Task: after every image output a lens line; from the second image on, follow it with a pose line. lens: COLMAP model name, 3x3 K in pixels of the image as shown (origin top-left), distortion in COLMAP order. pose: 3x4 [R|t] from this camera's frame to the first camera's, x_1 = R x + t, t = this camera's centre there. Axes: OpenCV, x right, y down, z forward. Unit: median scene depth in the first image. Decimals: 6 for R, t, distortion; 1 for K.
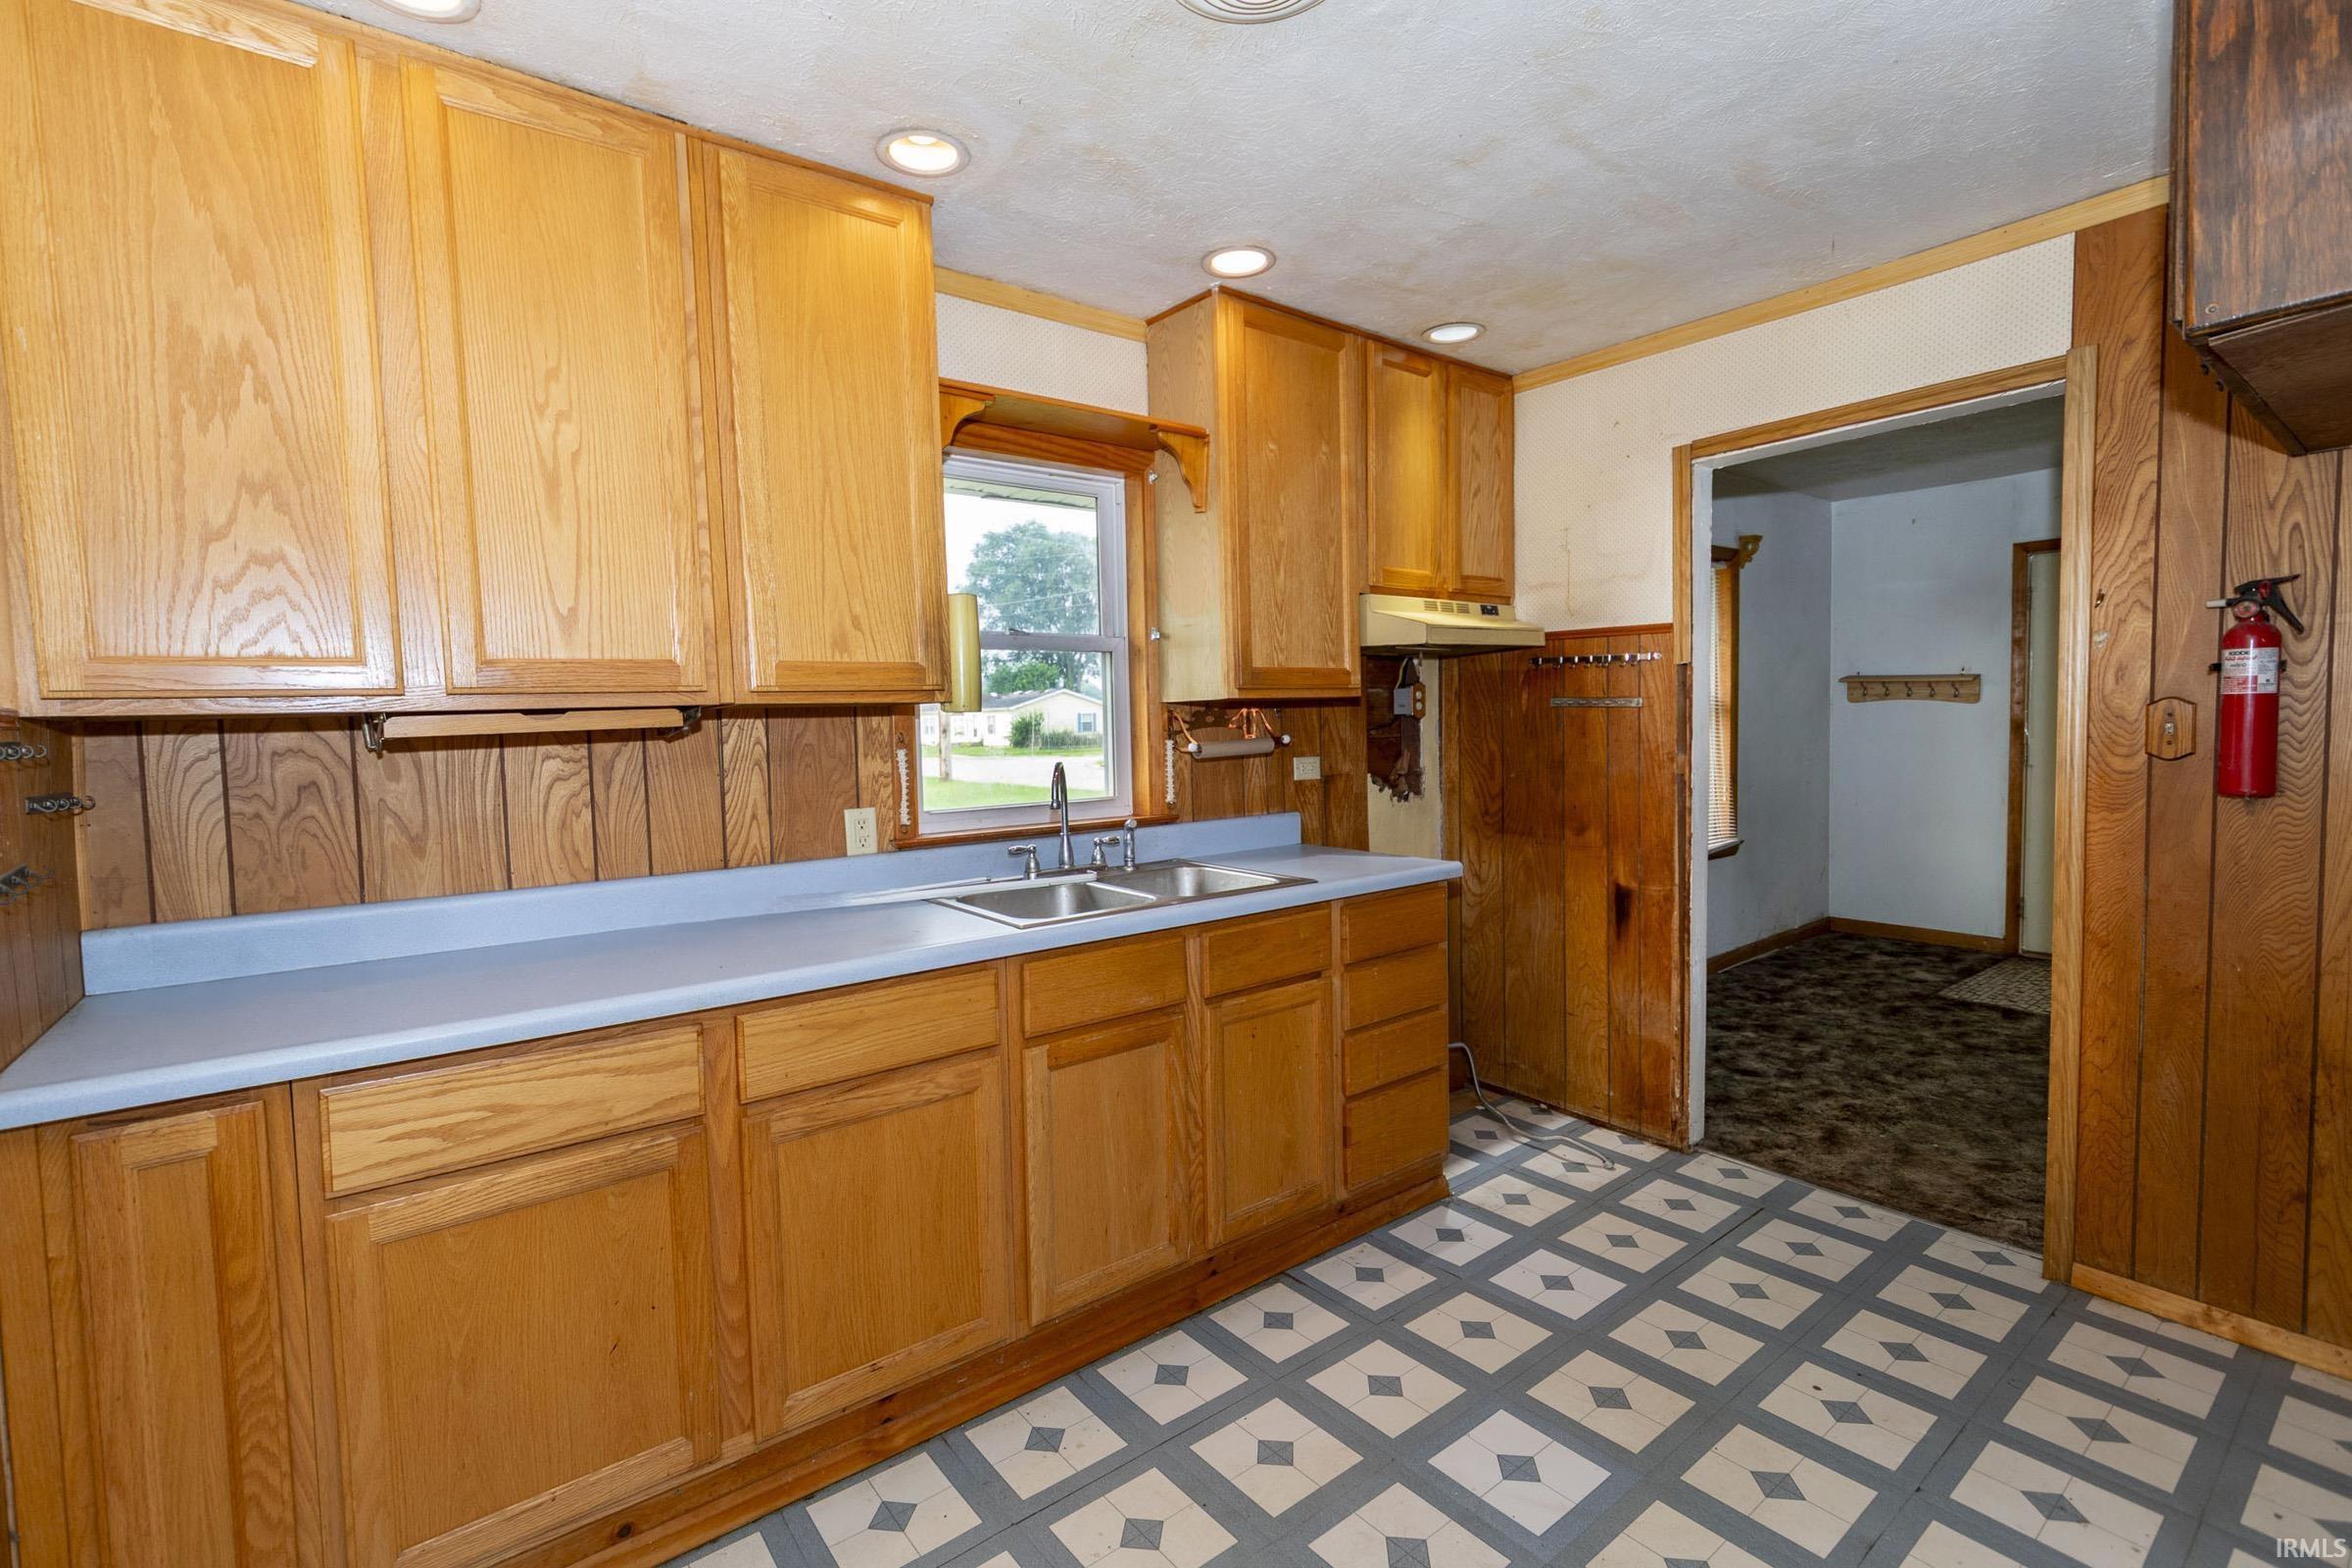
lens RADIAL K [[1037.2, 0, 1159.9], [0, 1037.2, 779.2], [0, 0, 1]] dist [-0.000109, -0.000574]
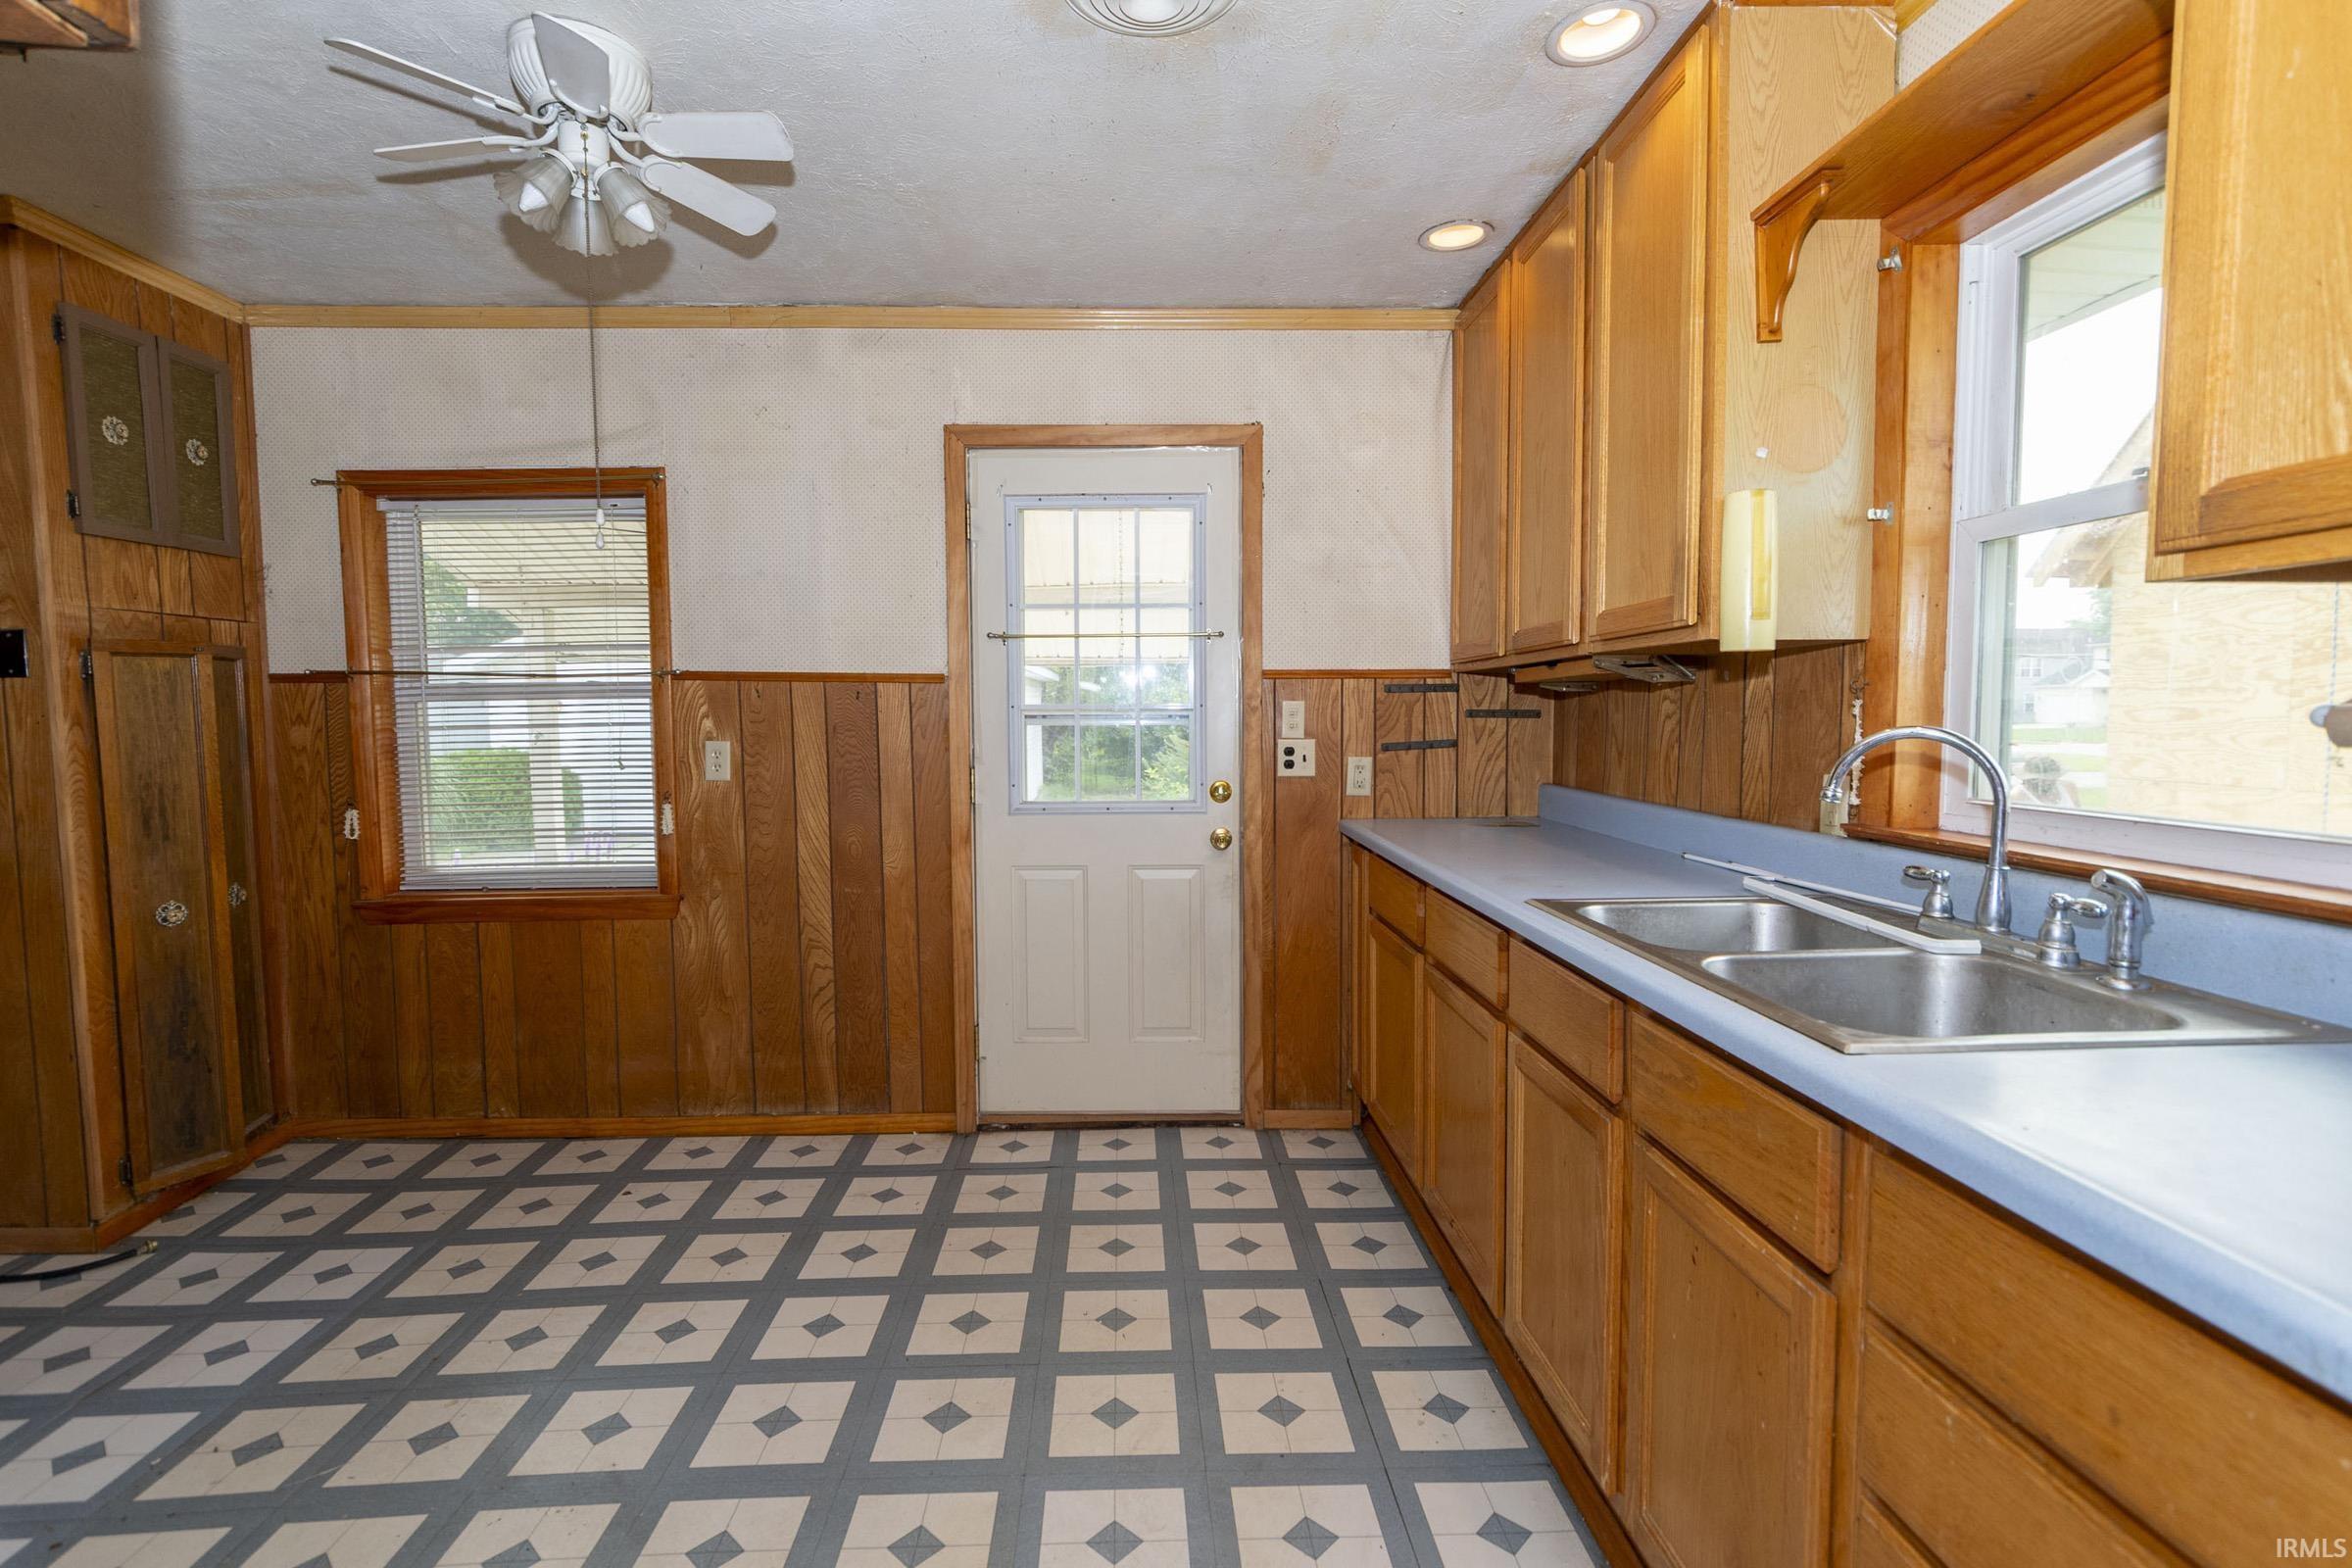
lens RADIAL K [[1079.0, 0, 1154.1], [0, 1079.0, 780.0], [0, 0, 1]] dist [-0.000233, -0.000780]
pose [[-0.582718, 0.080489, -0.808679, 0.731006], [-0.024041, 0.992940, 0.116152, -0.055012], [0.812319, 0.087125, -0.576669, 1.162557]]
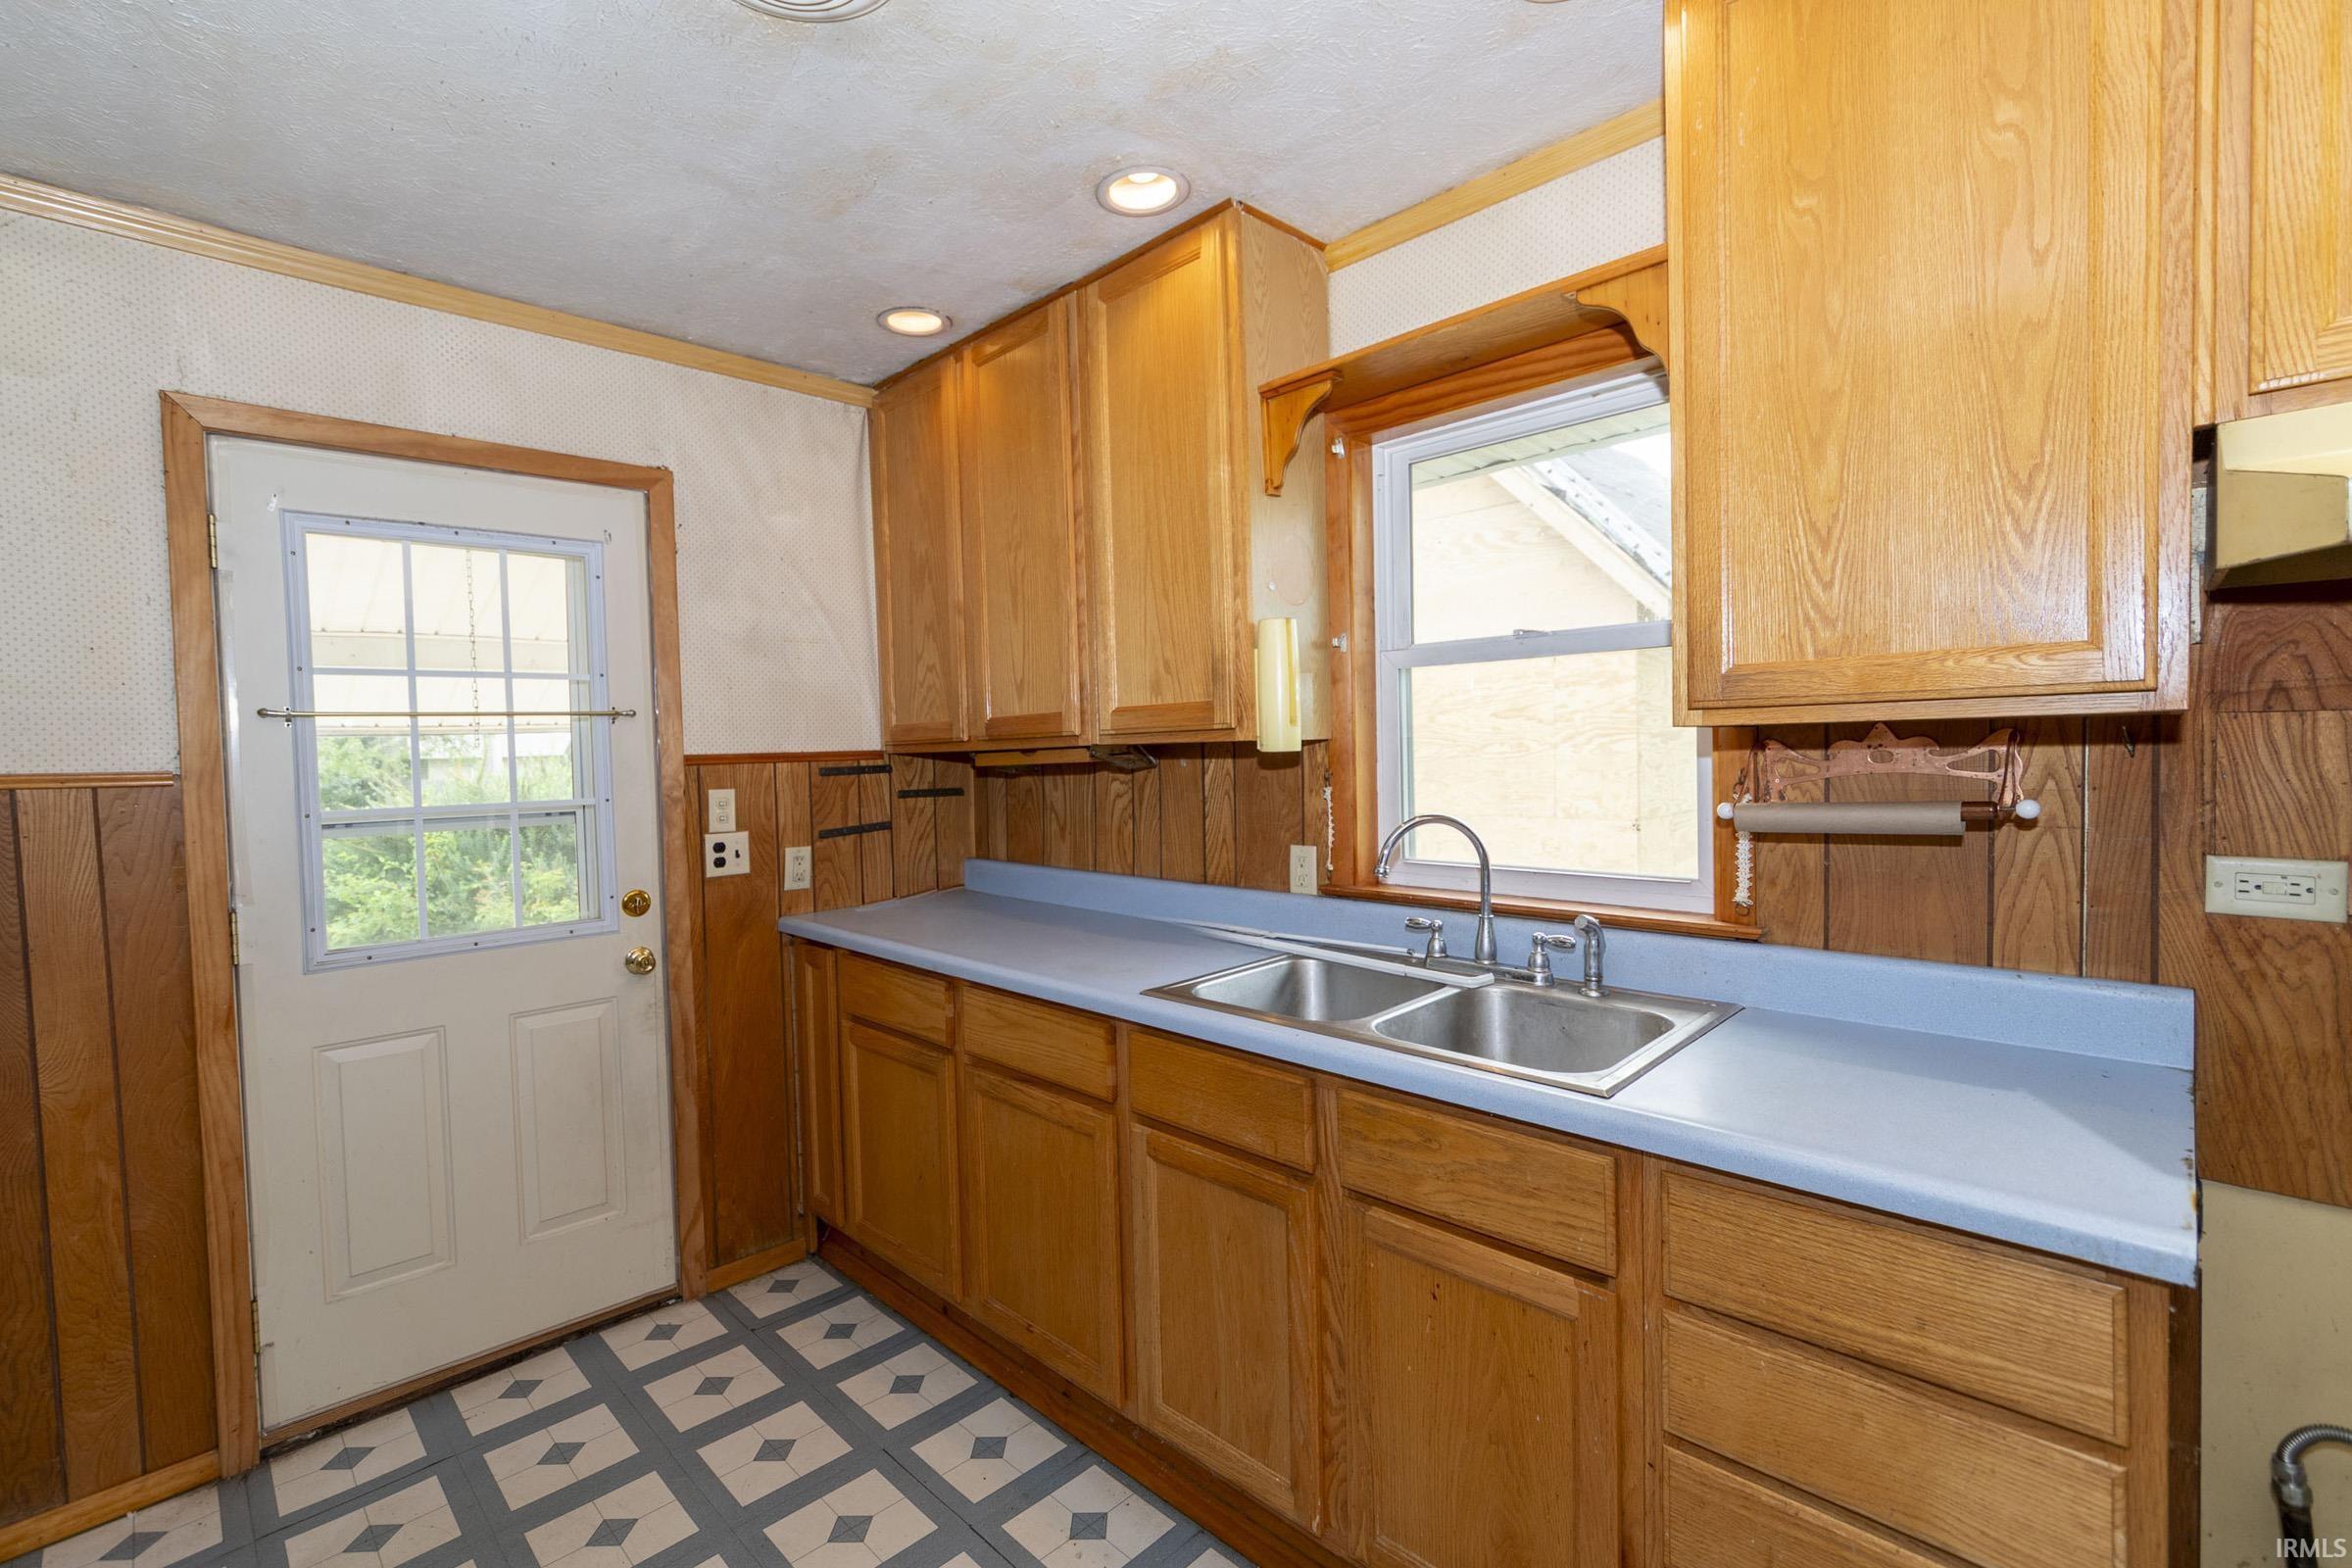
lens RADIAL K [[1037.2, 0, 1159.9], [0, 1037.2, 779.2], [0, 0, 1]] dist [-0.000109, -0.000574]
pose [[0.127865, 0.055219, -0.990253, 0.712317], [-0.030591, 0.998193, 0.051712, -0.087554], [0.991320, 0.023680, 0.129323, 0.821406]]
